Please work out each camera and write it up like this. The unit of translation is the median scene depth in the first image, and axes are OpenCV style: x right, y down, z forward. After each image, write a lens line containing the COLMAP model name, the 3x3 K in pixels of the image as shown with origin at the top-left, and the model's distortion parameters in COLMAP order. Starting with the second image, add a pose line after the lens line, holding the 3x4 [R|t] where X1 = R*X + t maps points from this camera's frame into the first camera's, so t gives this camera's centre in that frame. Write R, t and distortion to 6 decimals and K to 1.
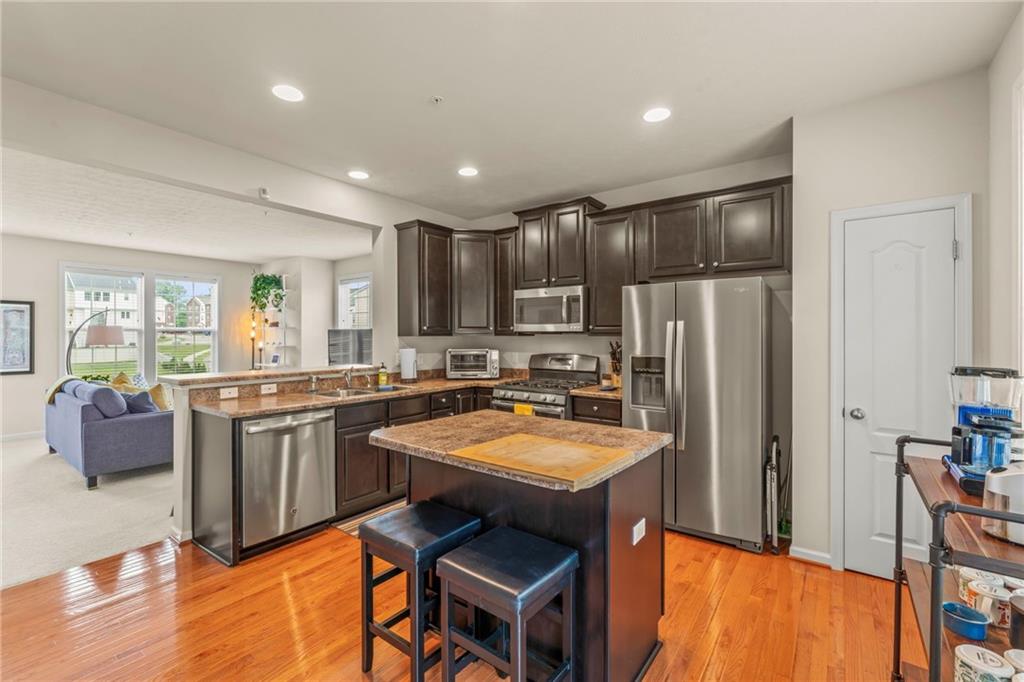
lens RADIAL K [[442.2, 0, 512.0], [0, 442.2, 341.0], [0, 0, 1]] dist [0.000207, 0.000518]
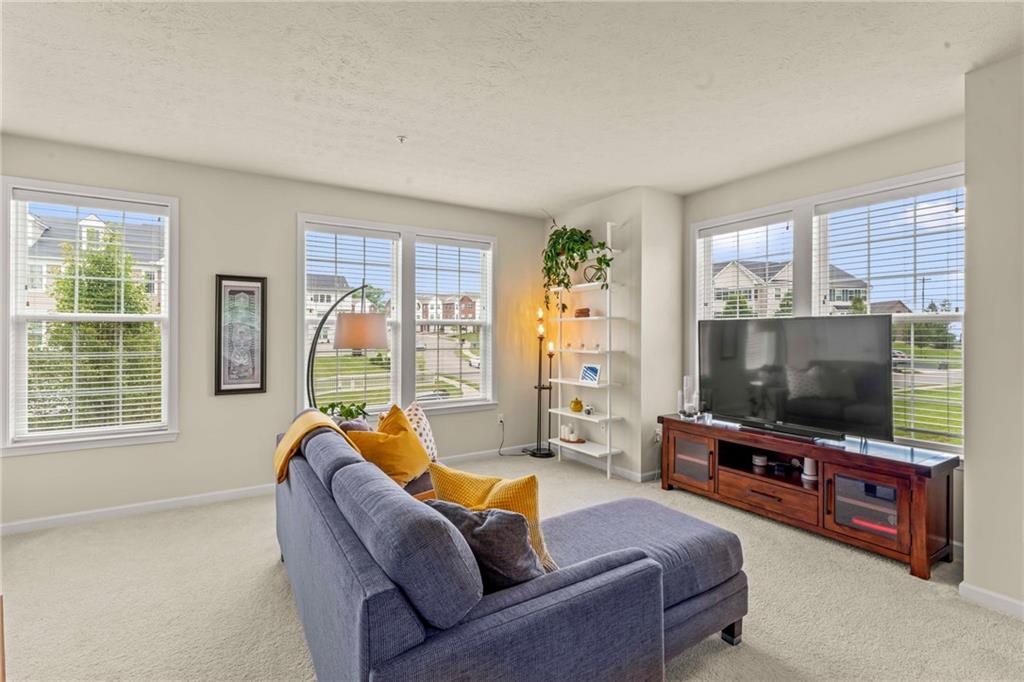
lens RADIAL K [[452.2, 0, 512.0], [0, 452.2, 341.0], [0, 0, 1]] dist [0.001277, -0.000022]
pose [[0.938450, 0.007061, -0.345343, -0.792281], [-0.005241, 0.999967, 0.006205, -0.006606], [0.345376, -0.004013, 0.938456, 0.773486]]
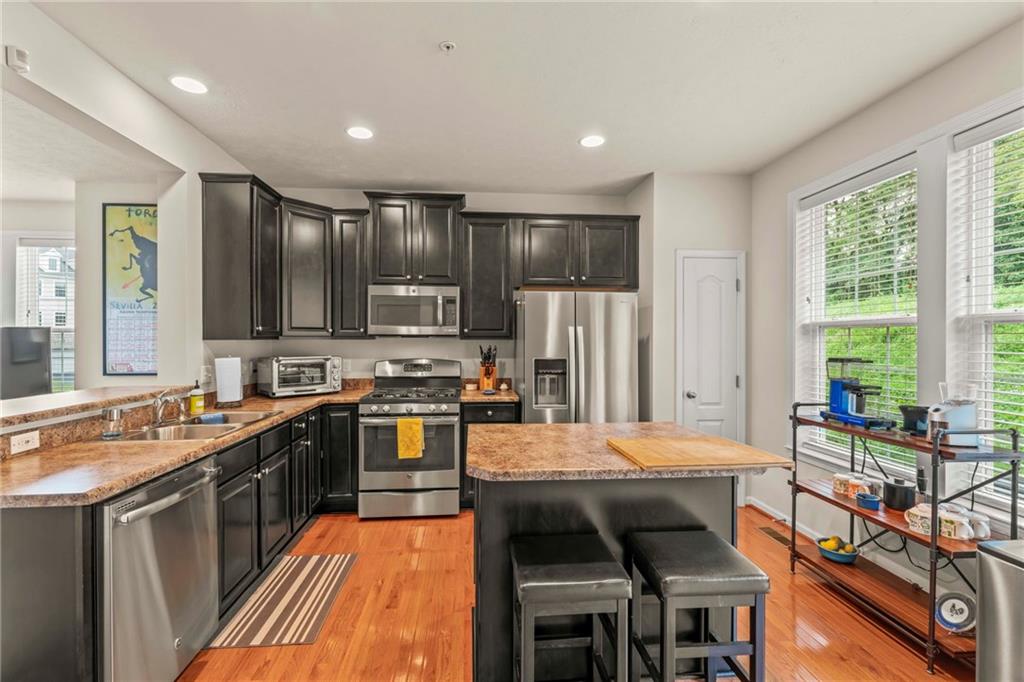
lens RADIAL K [[452.2, 0, 512.0], [0, 452.2, 341.0], [0, 0, 1]] dist [0.001277, -0.000022]
pose [[0.746241, -0.000501, 0.665676, -0.381408], [0.007175, 0.999948, -0.007292, -0.000408], [-0.665638, 0.010218, 0.746205, 0.186548]]
